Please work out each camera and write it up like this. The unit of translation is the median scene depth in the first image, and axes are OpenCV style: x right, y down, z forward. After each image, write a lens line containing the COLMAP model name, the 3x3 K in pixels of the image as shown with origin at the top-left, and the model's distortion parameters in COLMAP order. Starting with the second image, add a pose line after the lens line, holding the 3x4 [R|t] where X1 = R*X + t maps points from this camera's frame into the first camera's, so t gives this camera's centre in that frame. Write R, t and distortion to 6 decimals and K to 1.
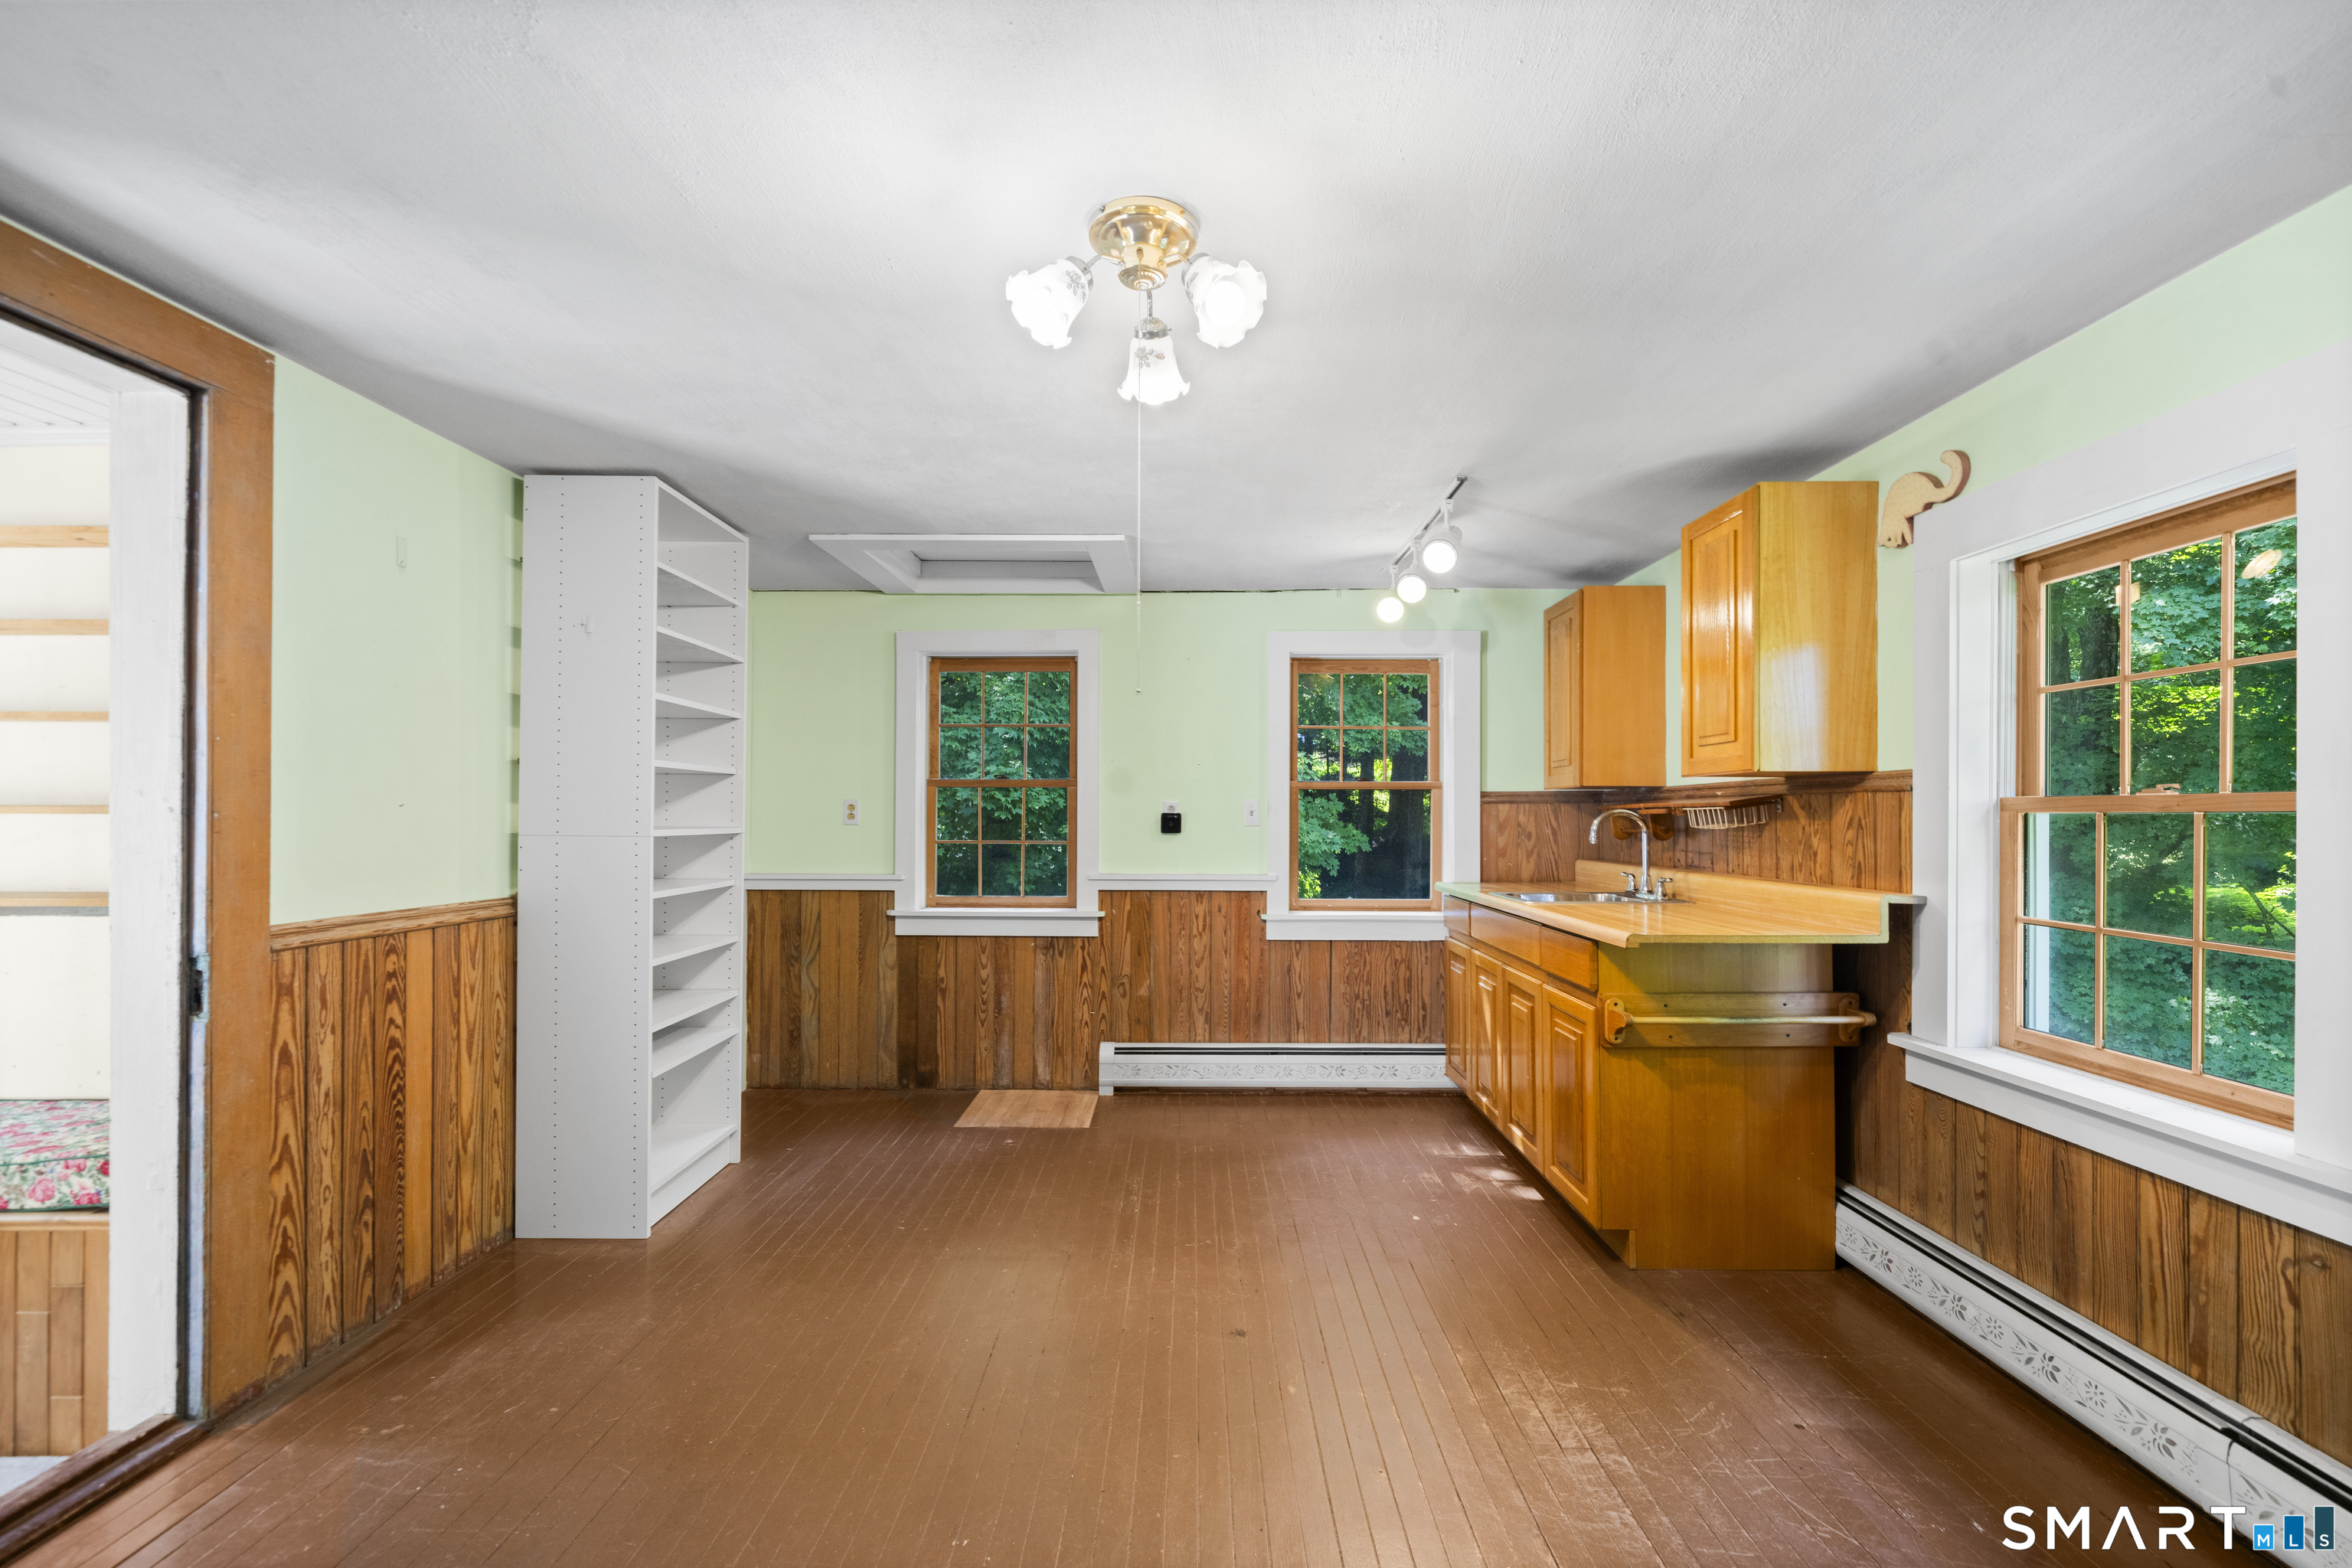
lens RADIAL K [[953.5, 0, 1176.9], [0, 953.5, 810.1], [0, 0, 1]] dist [0.000492, 0.000086]
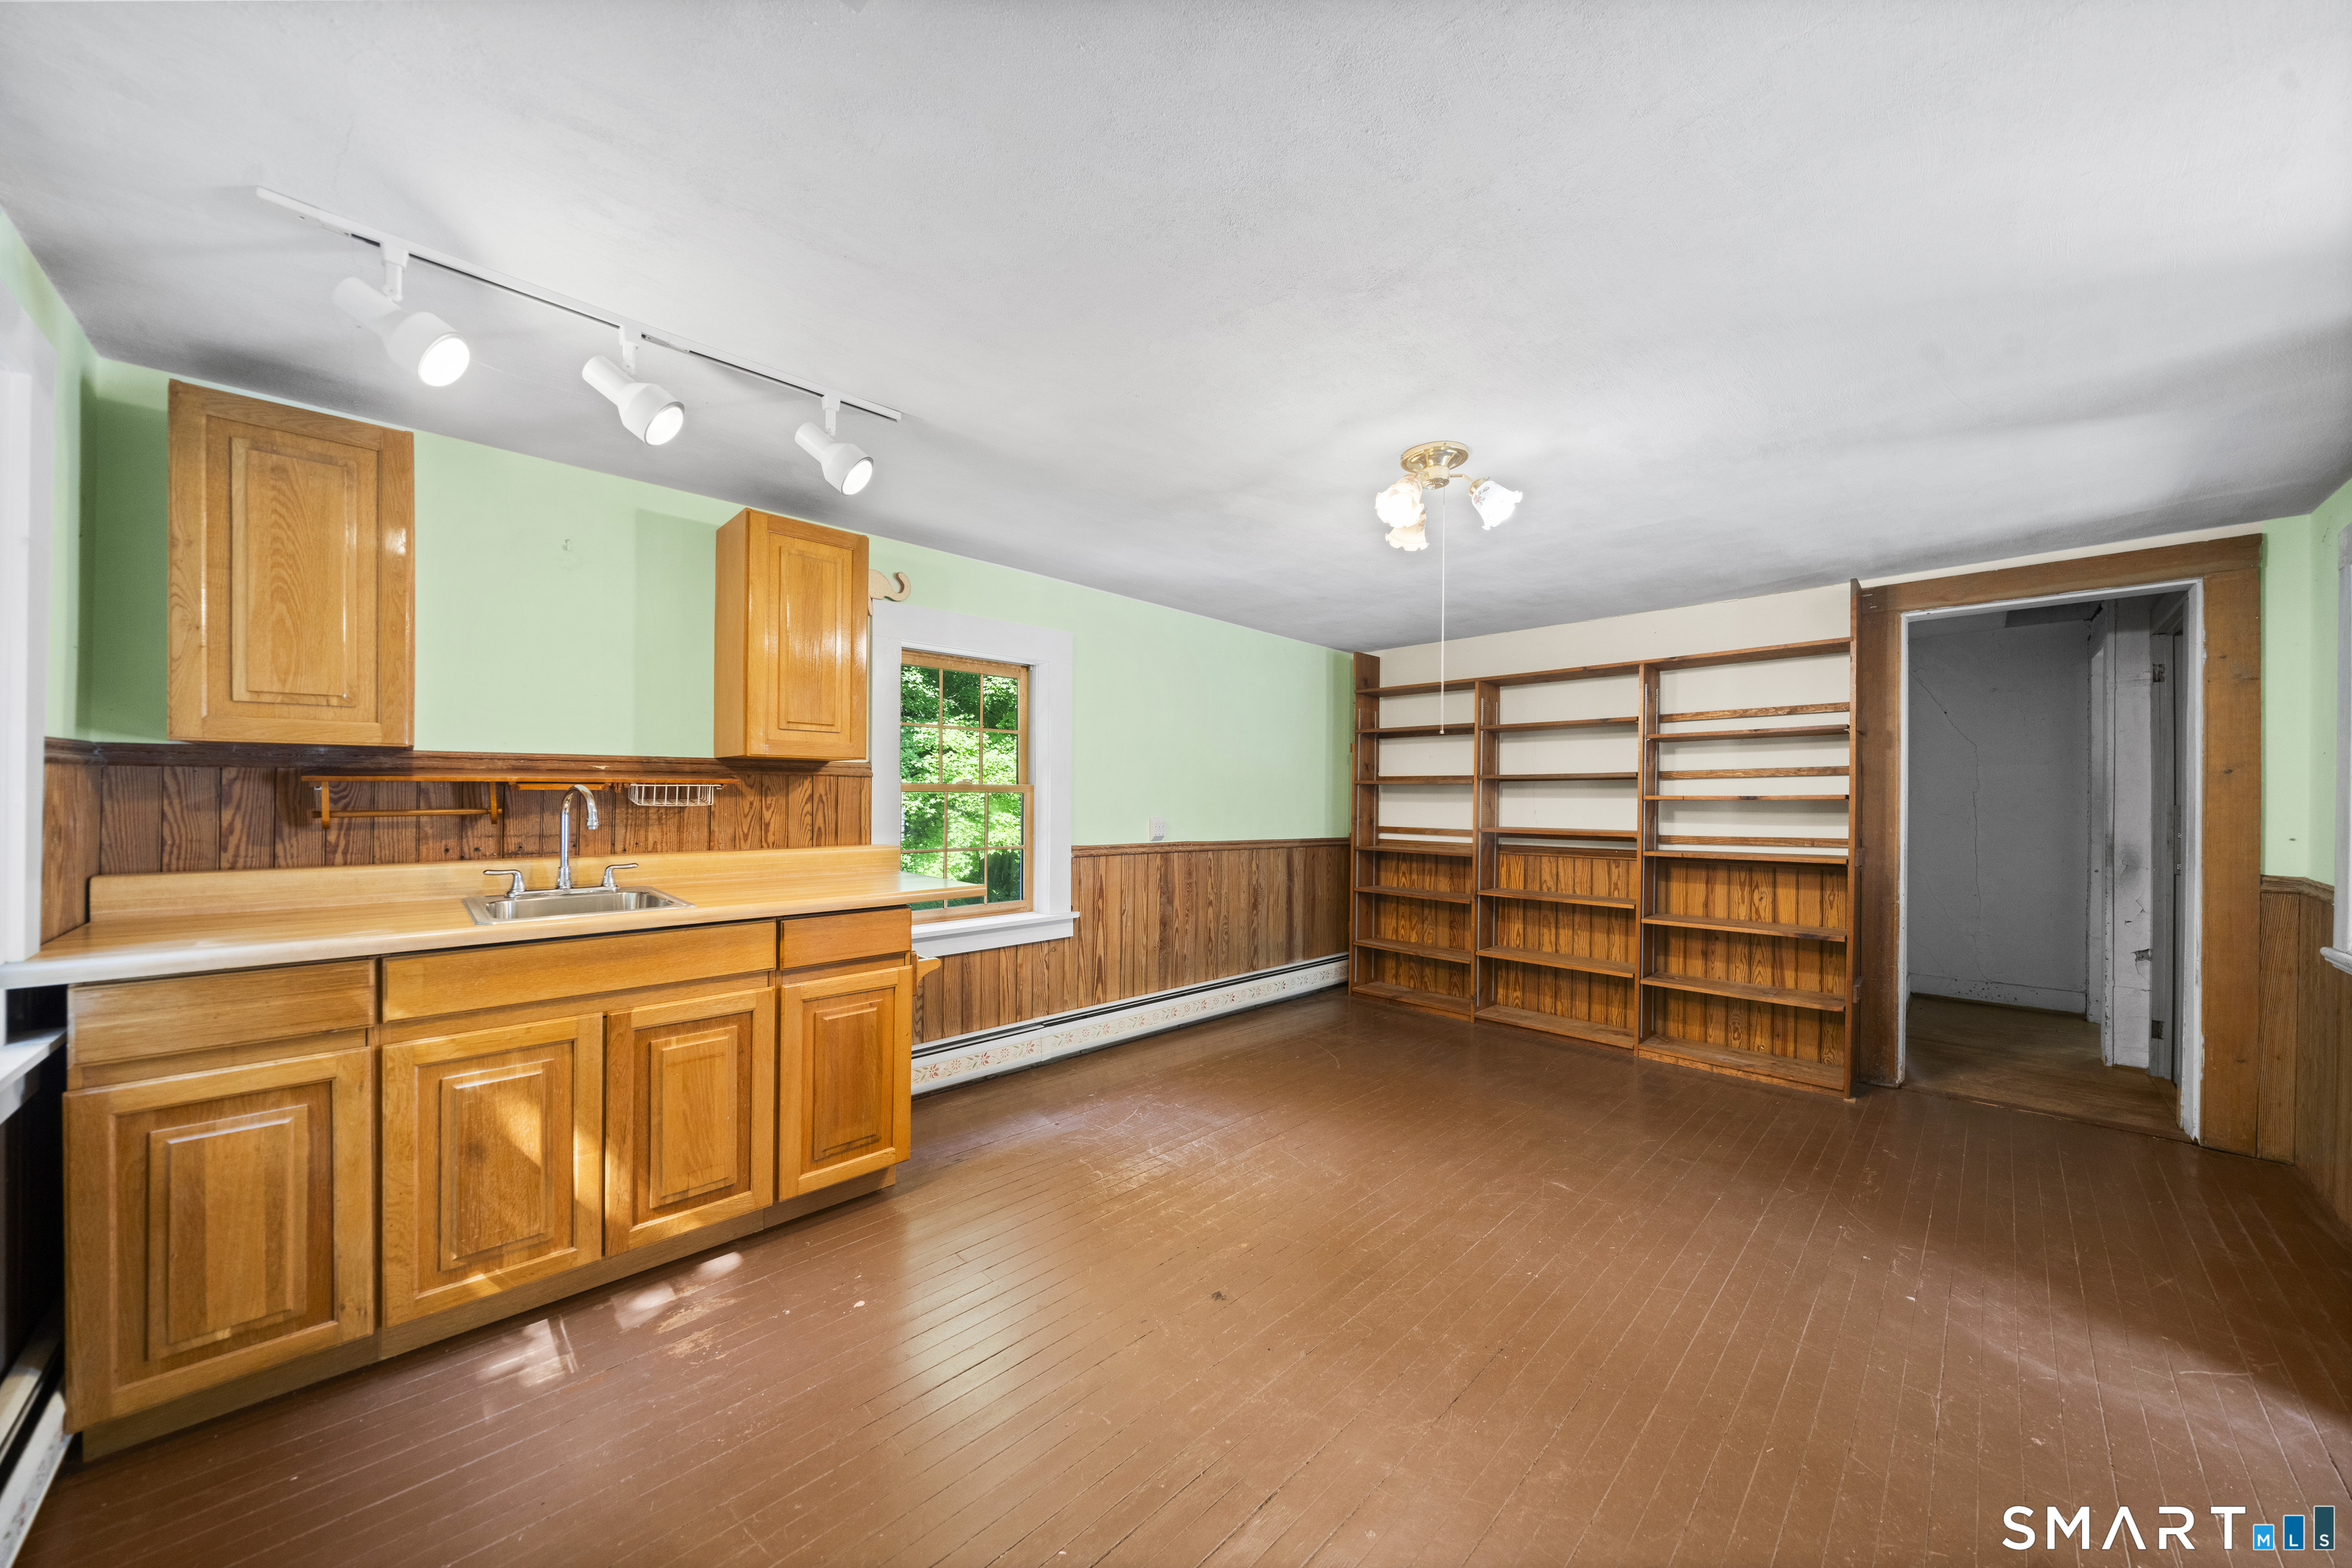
lens RADIAL K [[813.3, 0, 1162.1], [0, 813.3, 796.1], [0, 0, 1]] dist [-0.000066, 0.000011]
pose [[-0.702349, -0.012371, 0.711726, -0.305430], [-0.014251, 0.999893, 0.003317, -0.000369], [-0.711690, -0.007813, -0.702450, 0.985606]]
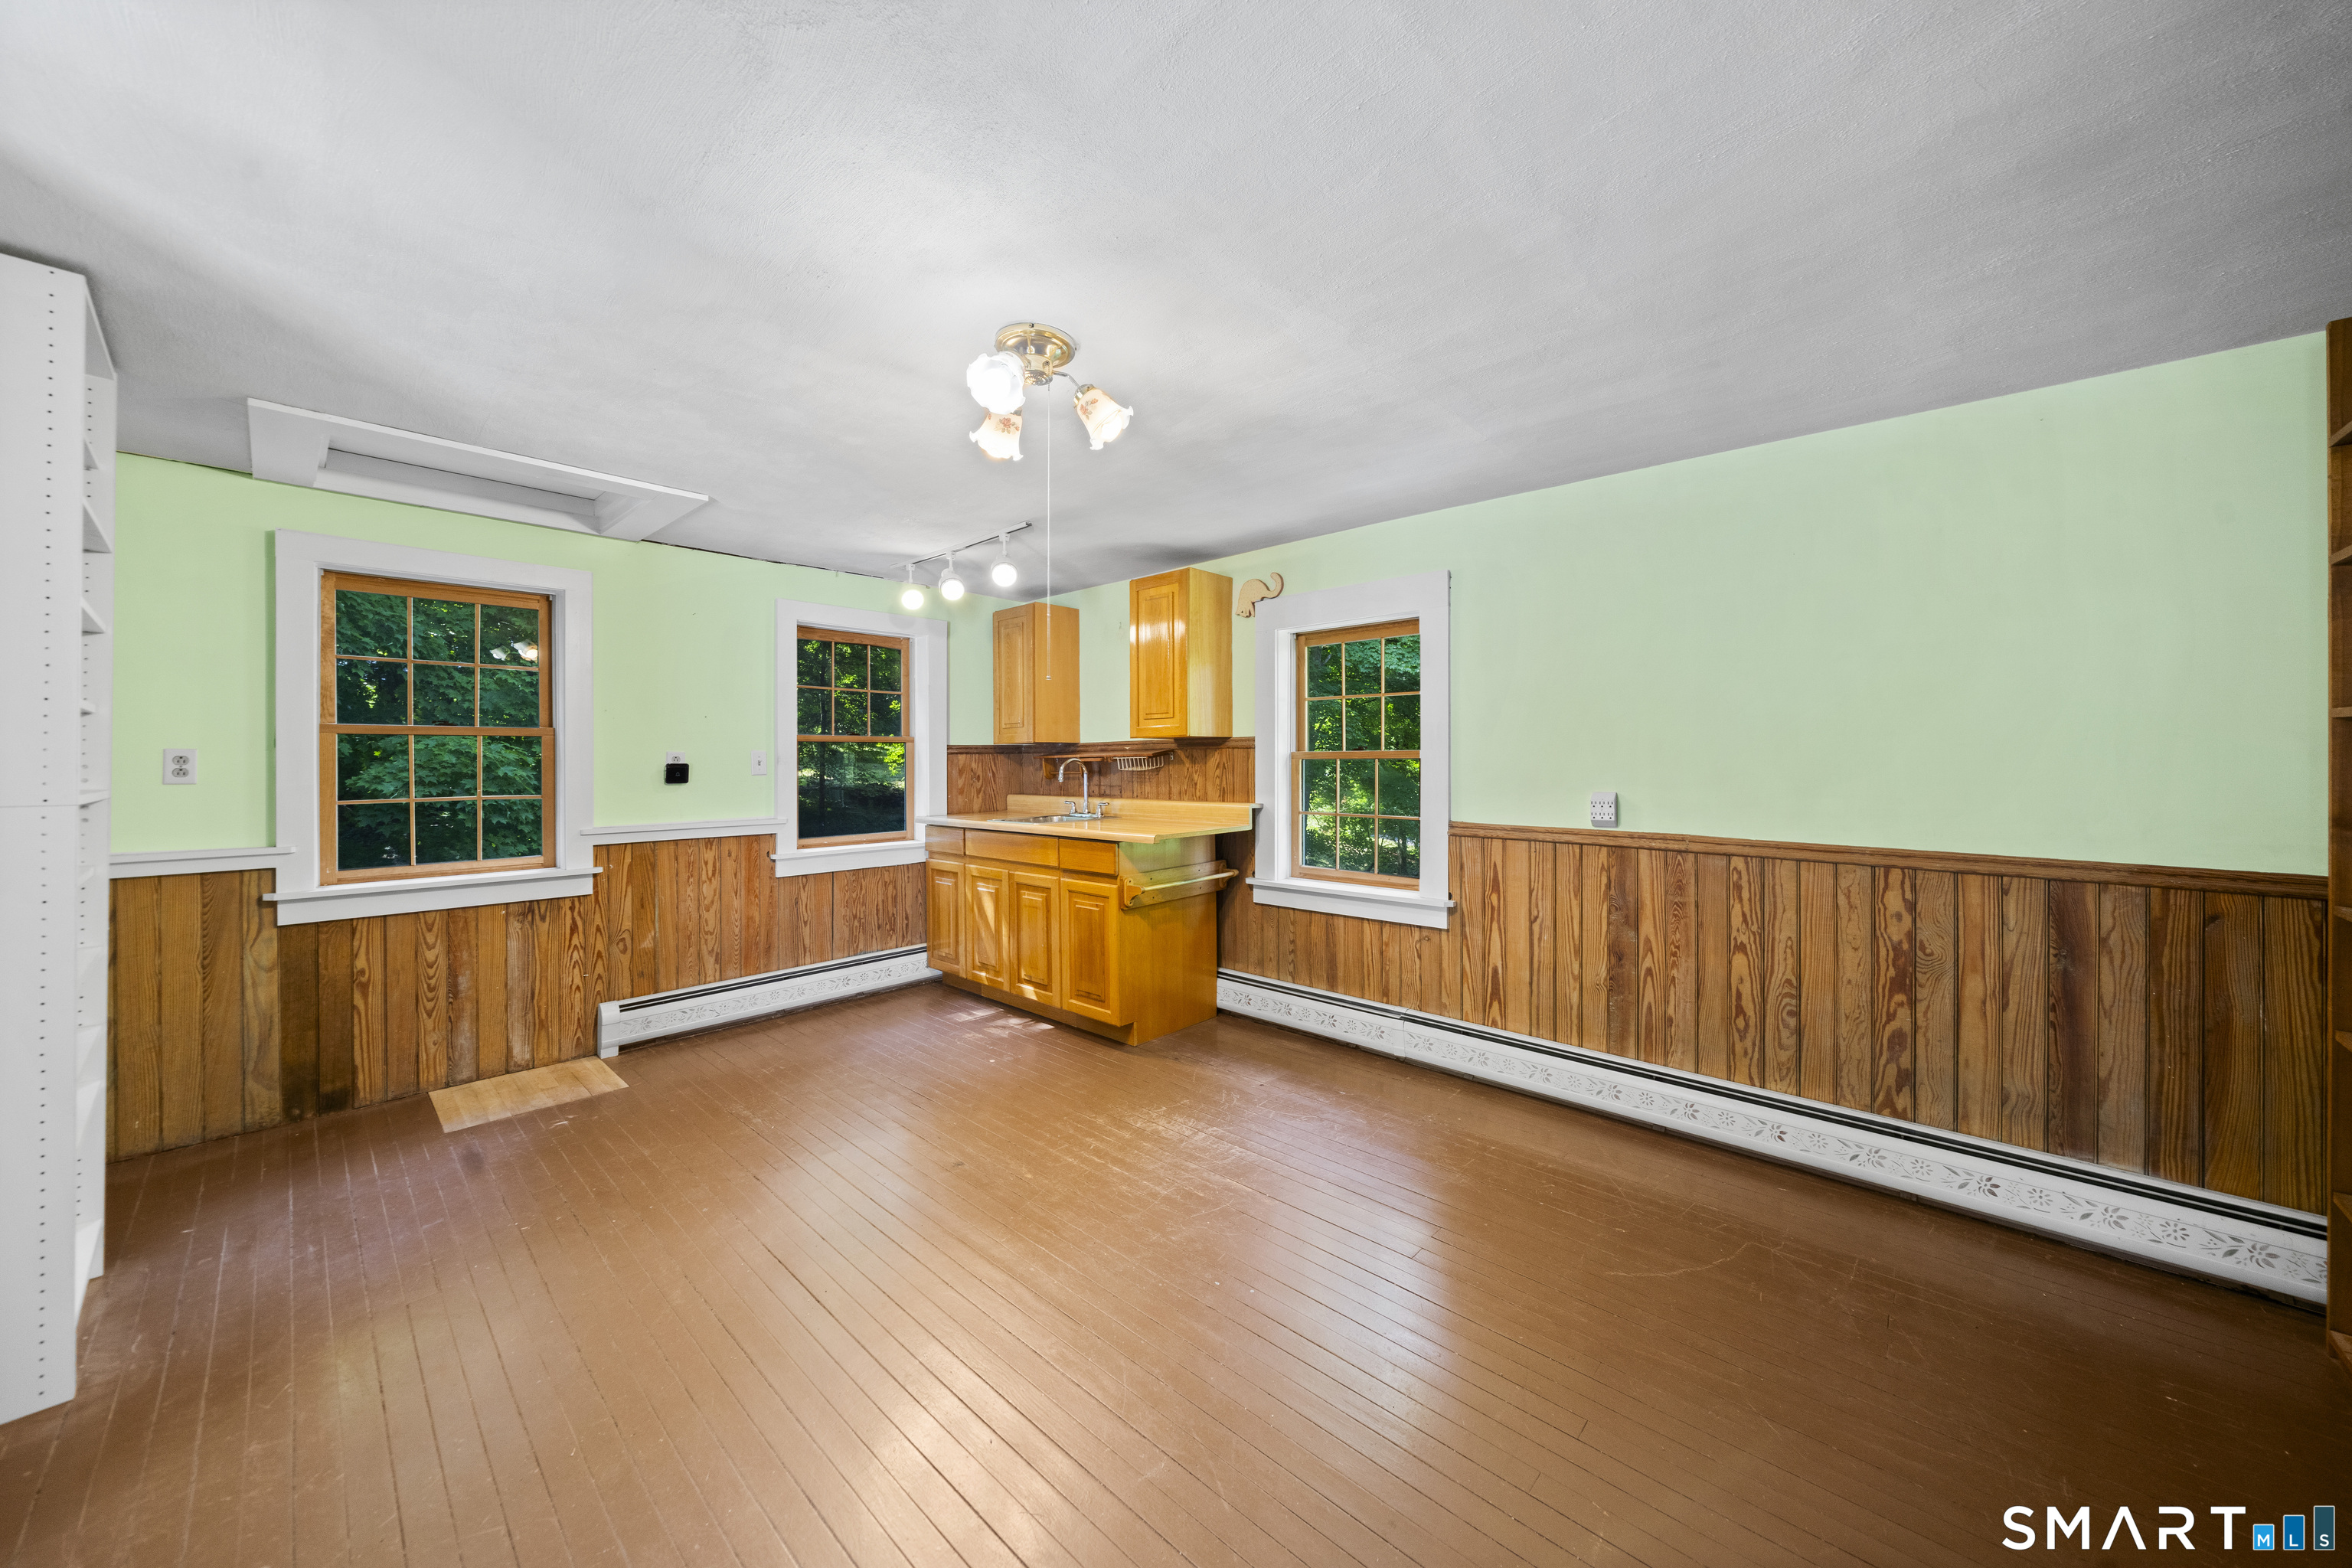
lens RADIAL K [[817.2, 0, 1182.0], [0, 817.2, 761.3], [0, 0, 1]] dist [-0.001129, -0.000083]
pose [[0.666423, -0.006756, 0.745543, -0.327499], [0.004158, 0.999977, 0.005345, -0.002047], [-0.745563, -0.000463, 0.666436, 0.019972]]
